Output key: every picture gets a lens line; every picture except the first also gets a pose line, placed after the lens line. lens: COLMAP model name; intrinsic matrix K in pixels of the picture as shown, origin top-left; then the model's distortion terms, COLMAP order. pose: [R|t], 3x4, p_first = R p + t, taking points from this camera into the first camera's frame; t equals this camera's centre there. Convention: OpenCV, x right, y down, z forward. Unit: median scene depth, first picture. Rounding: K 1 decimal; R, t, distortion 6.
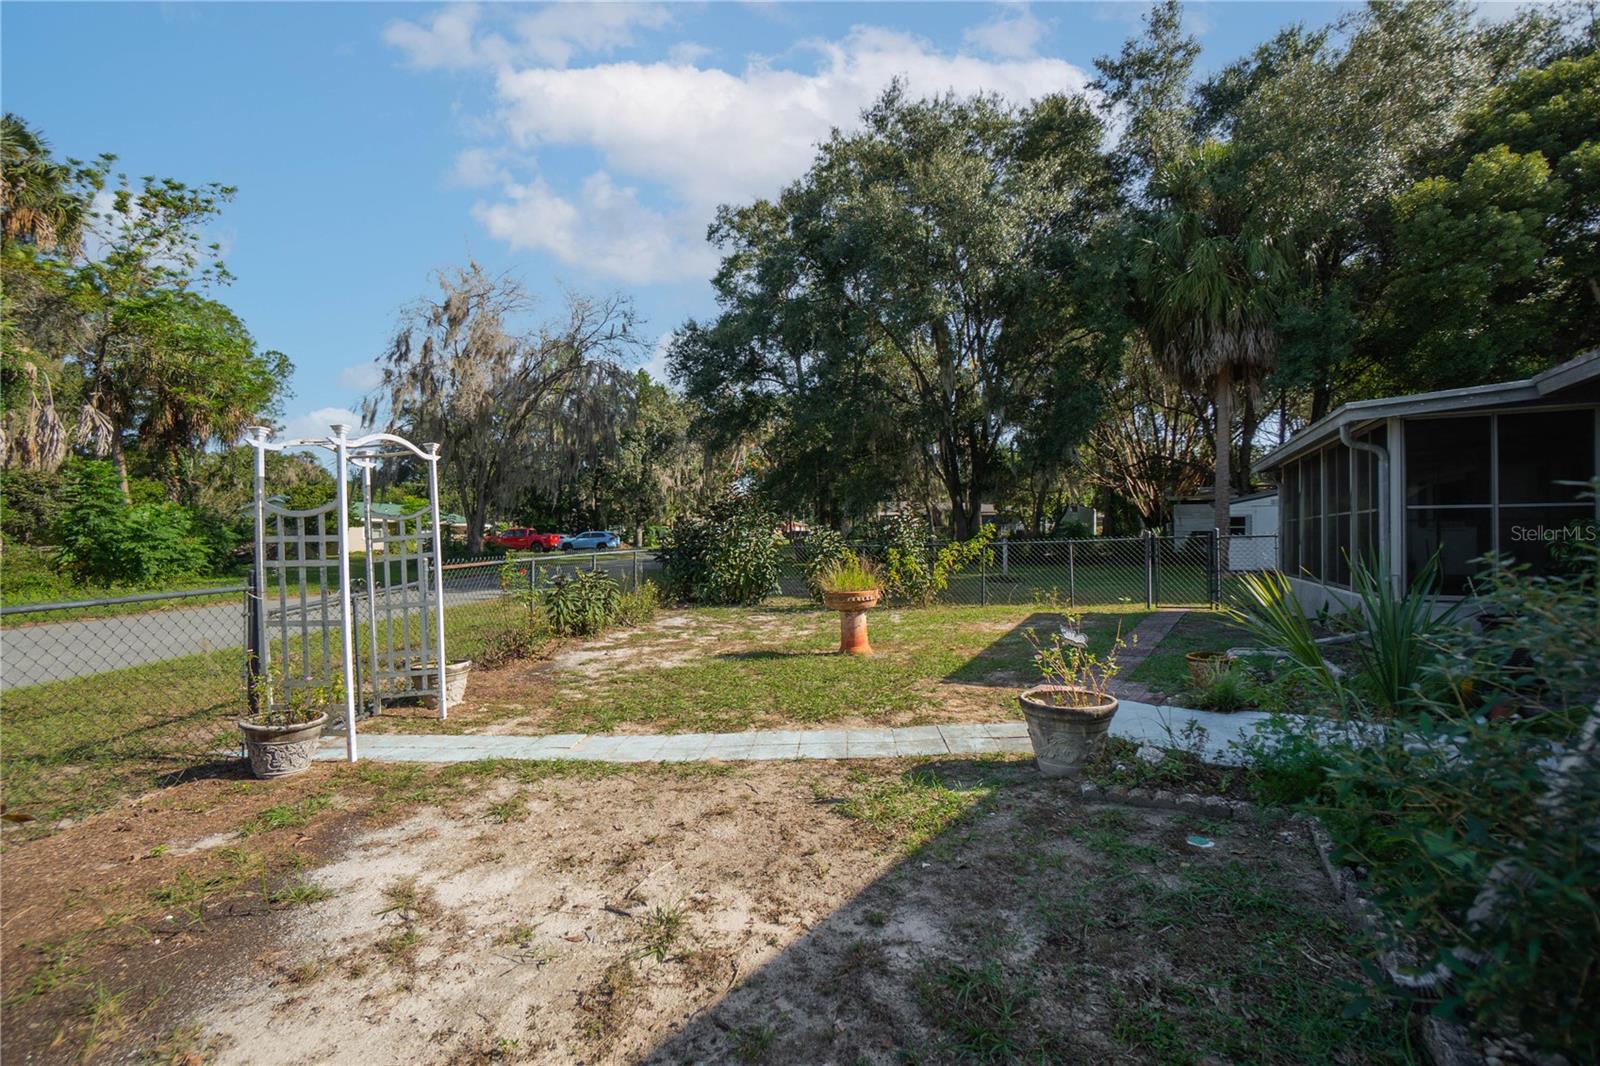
lens RADIAL K [[709.1, 0, 784.9], [0, 709.1, 534.8], [0, 0, 1]] dist [-0.065684, 0.021835]
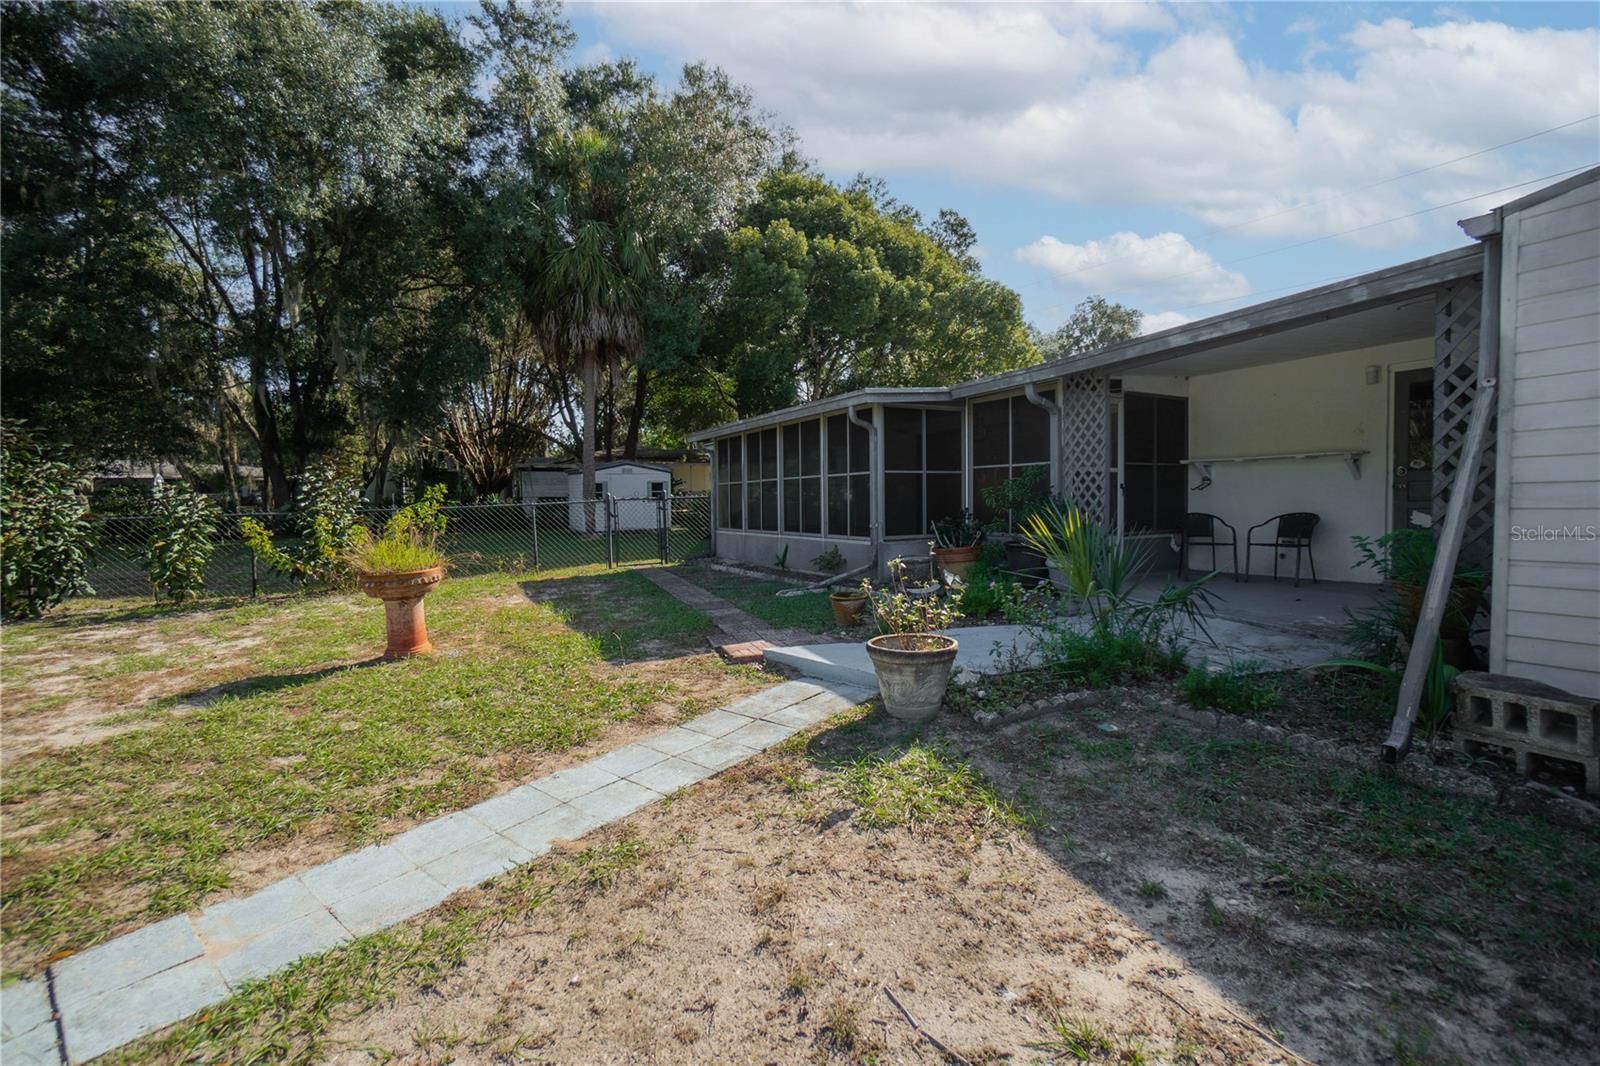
lens RADIAL K [[709.1, 0, 784.9], [0, 709.1, 534.8], [0, 0, 1]] dist [-0.065684, 0.021835]
pose [[0.566103, -0.043922, 0.823163, -0.177538], [0.008324, 0.998833, 0.047571, 0.008044], [-0.824292, -0.020078, 0.565808, 0.184409]]
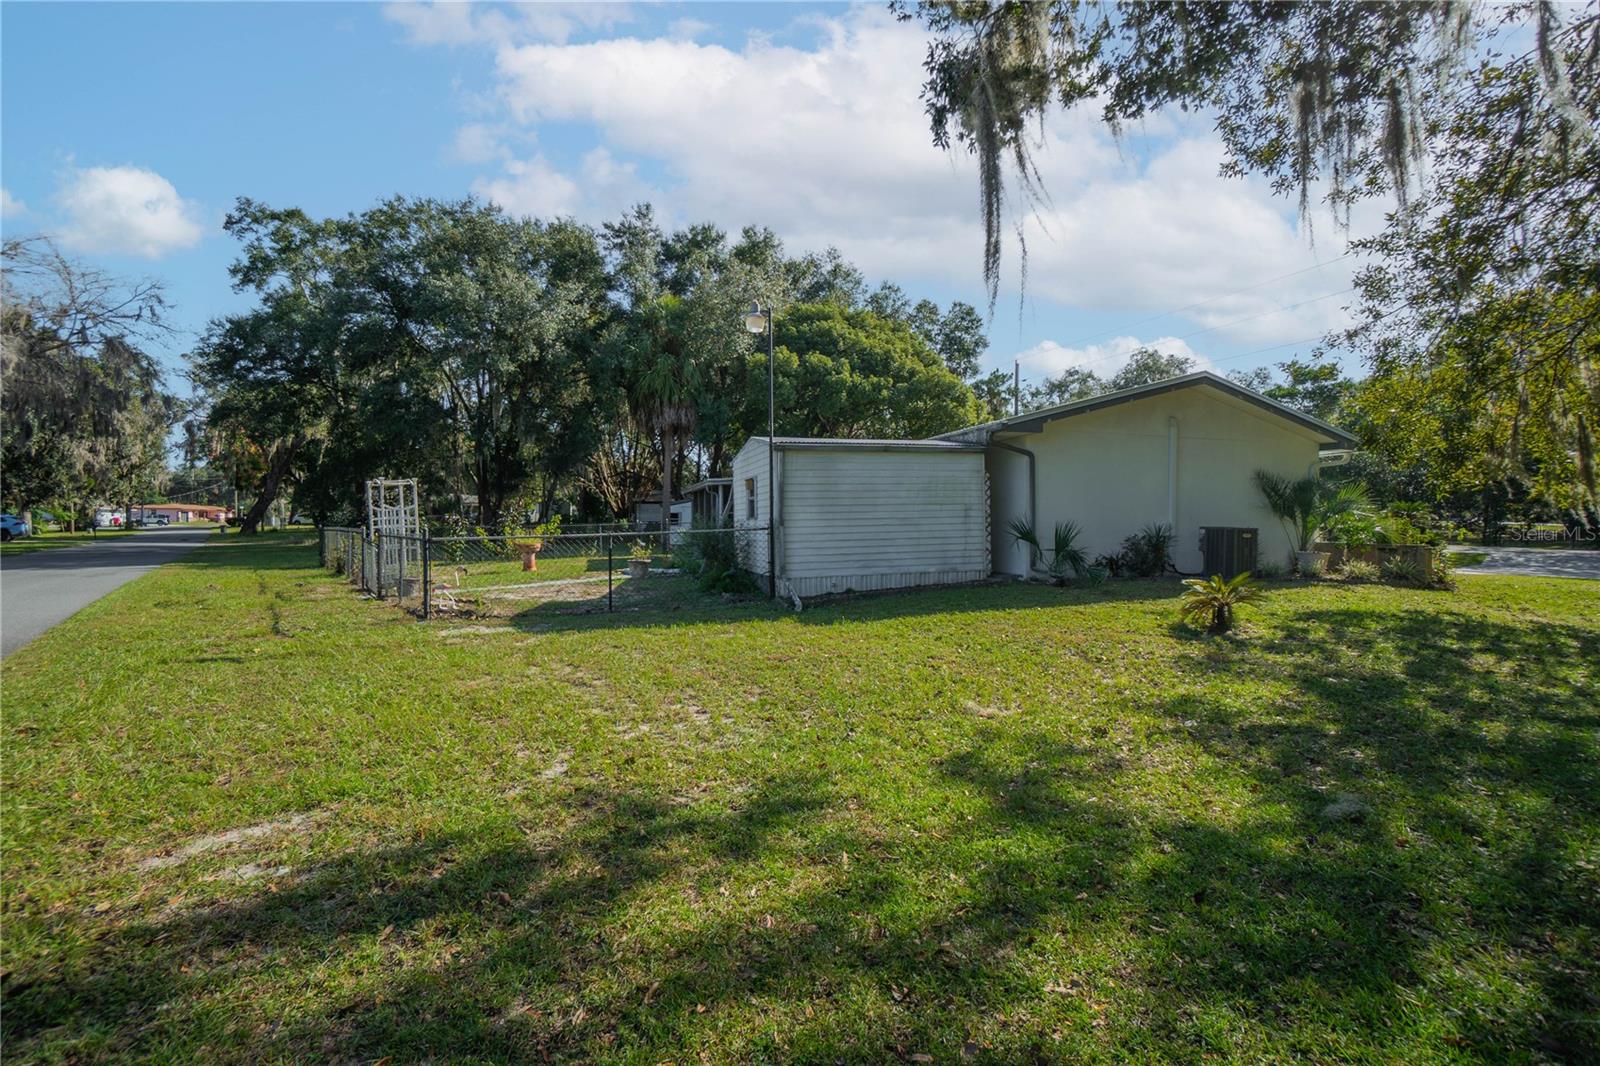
lens RADIAL K [[709.1, 0, 784.9], [0, 709.1, 534.8], [0, 0, 1]] dist [-0.065684, 0.021835]
pose [[0.735413, -0.002201, 0.677615, -0.532895], [-0.007335, 0.999910, 0.011208, 0.009915], [-0.677579, -0.013212, 0.735331, -0.759601]]
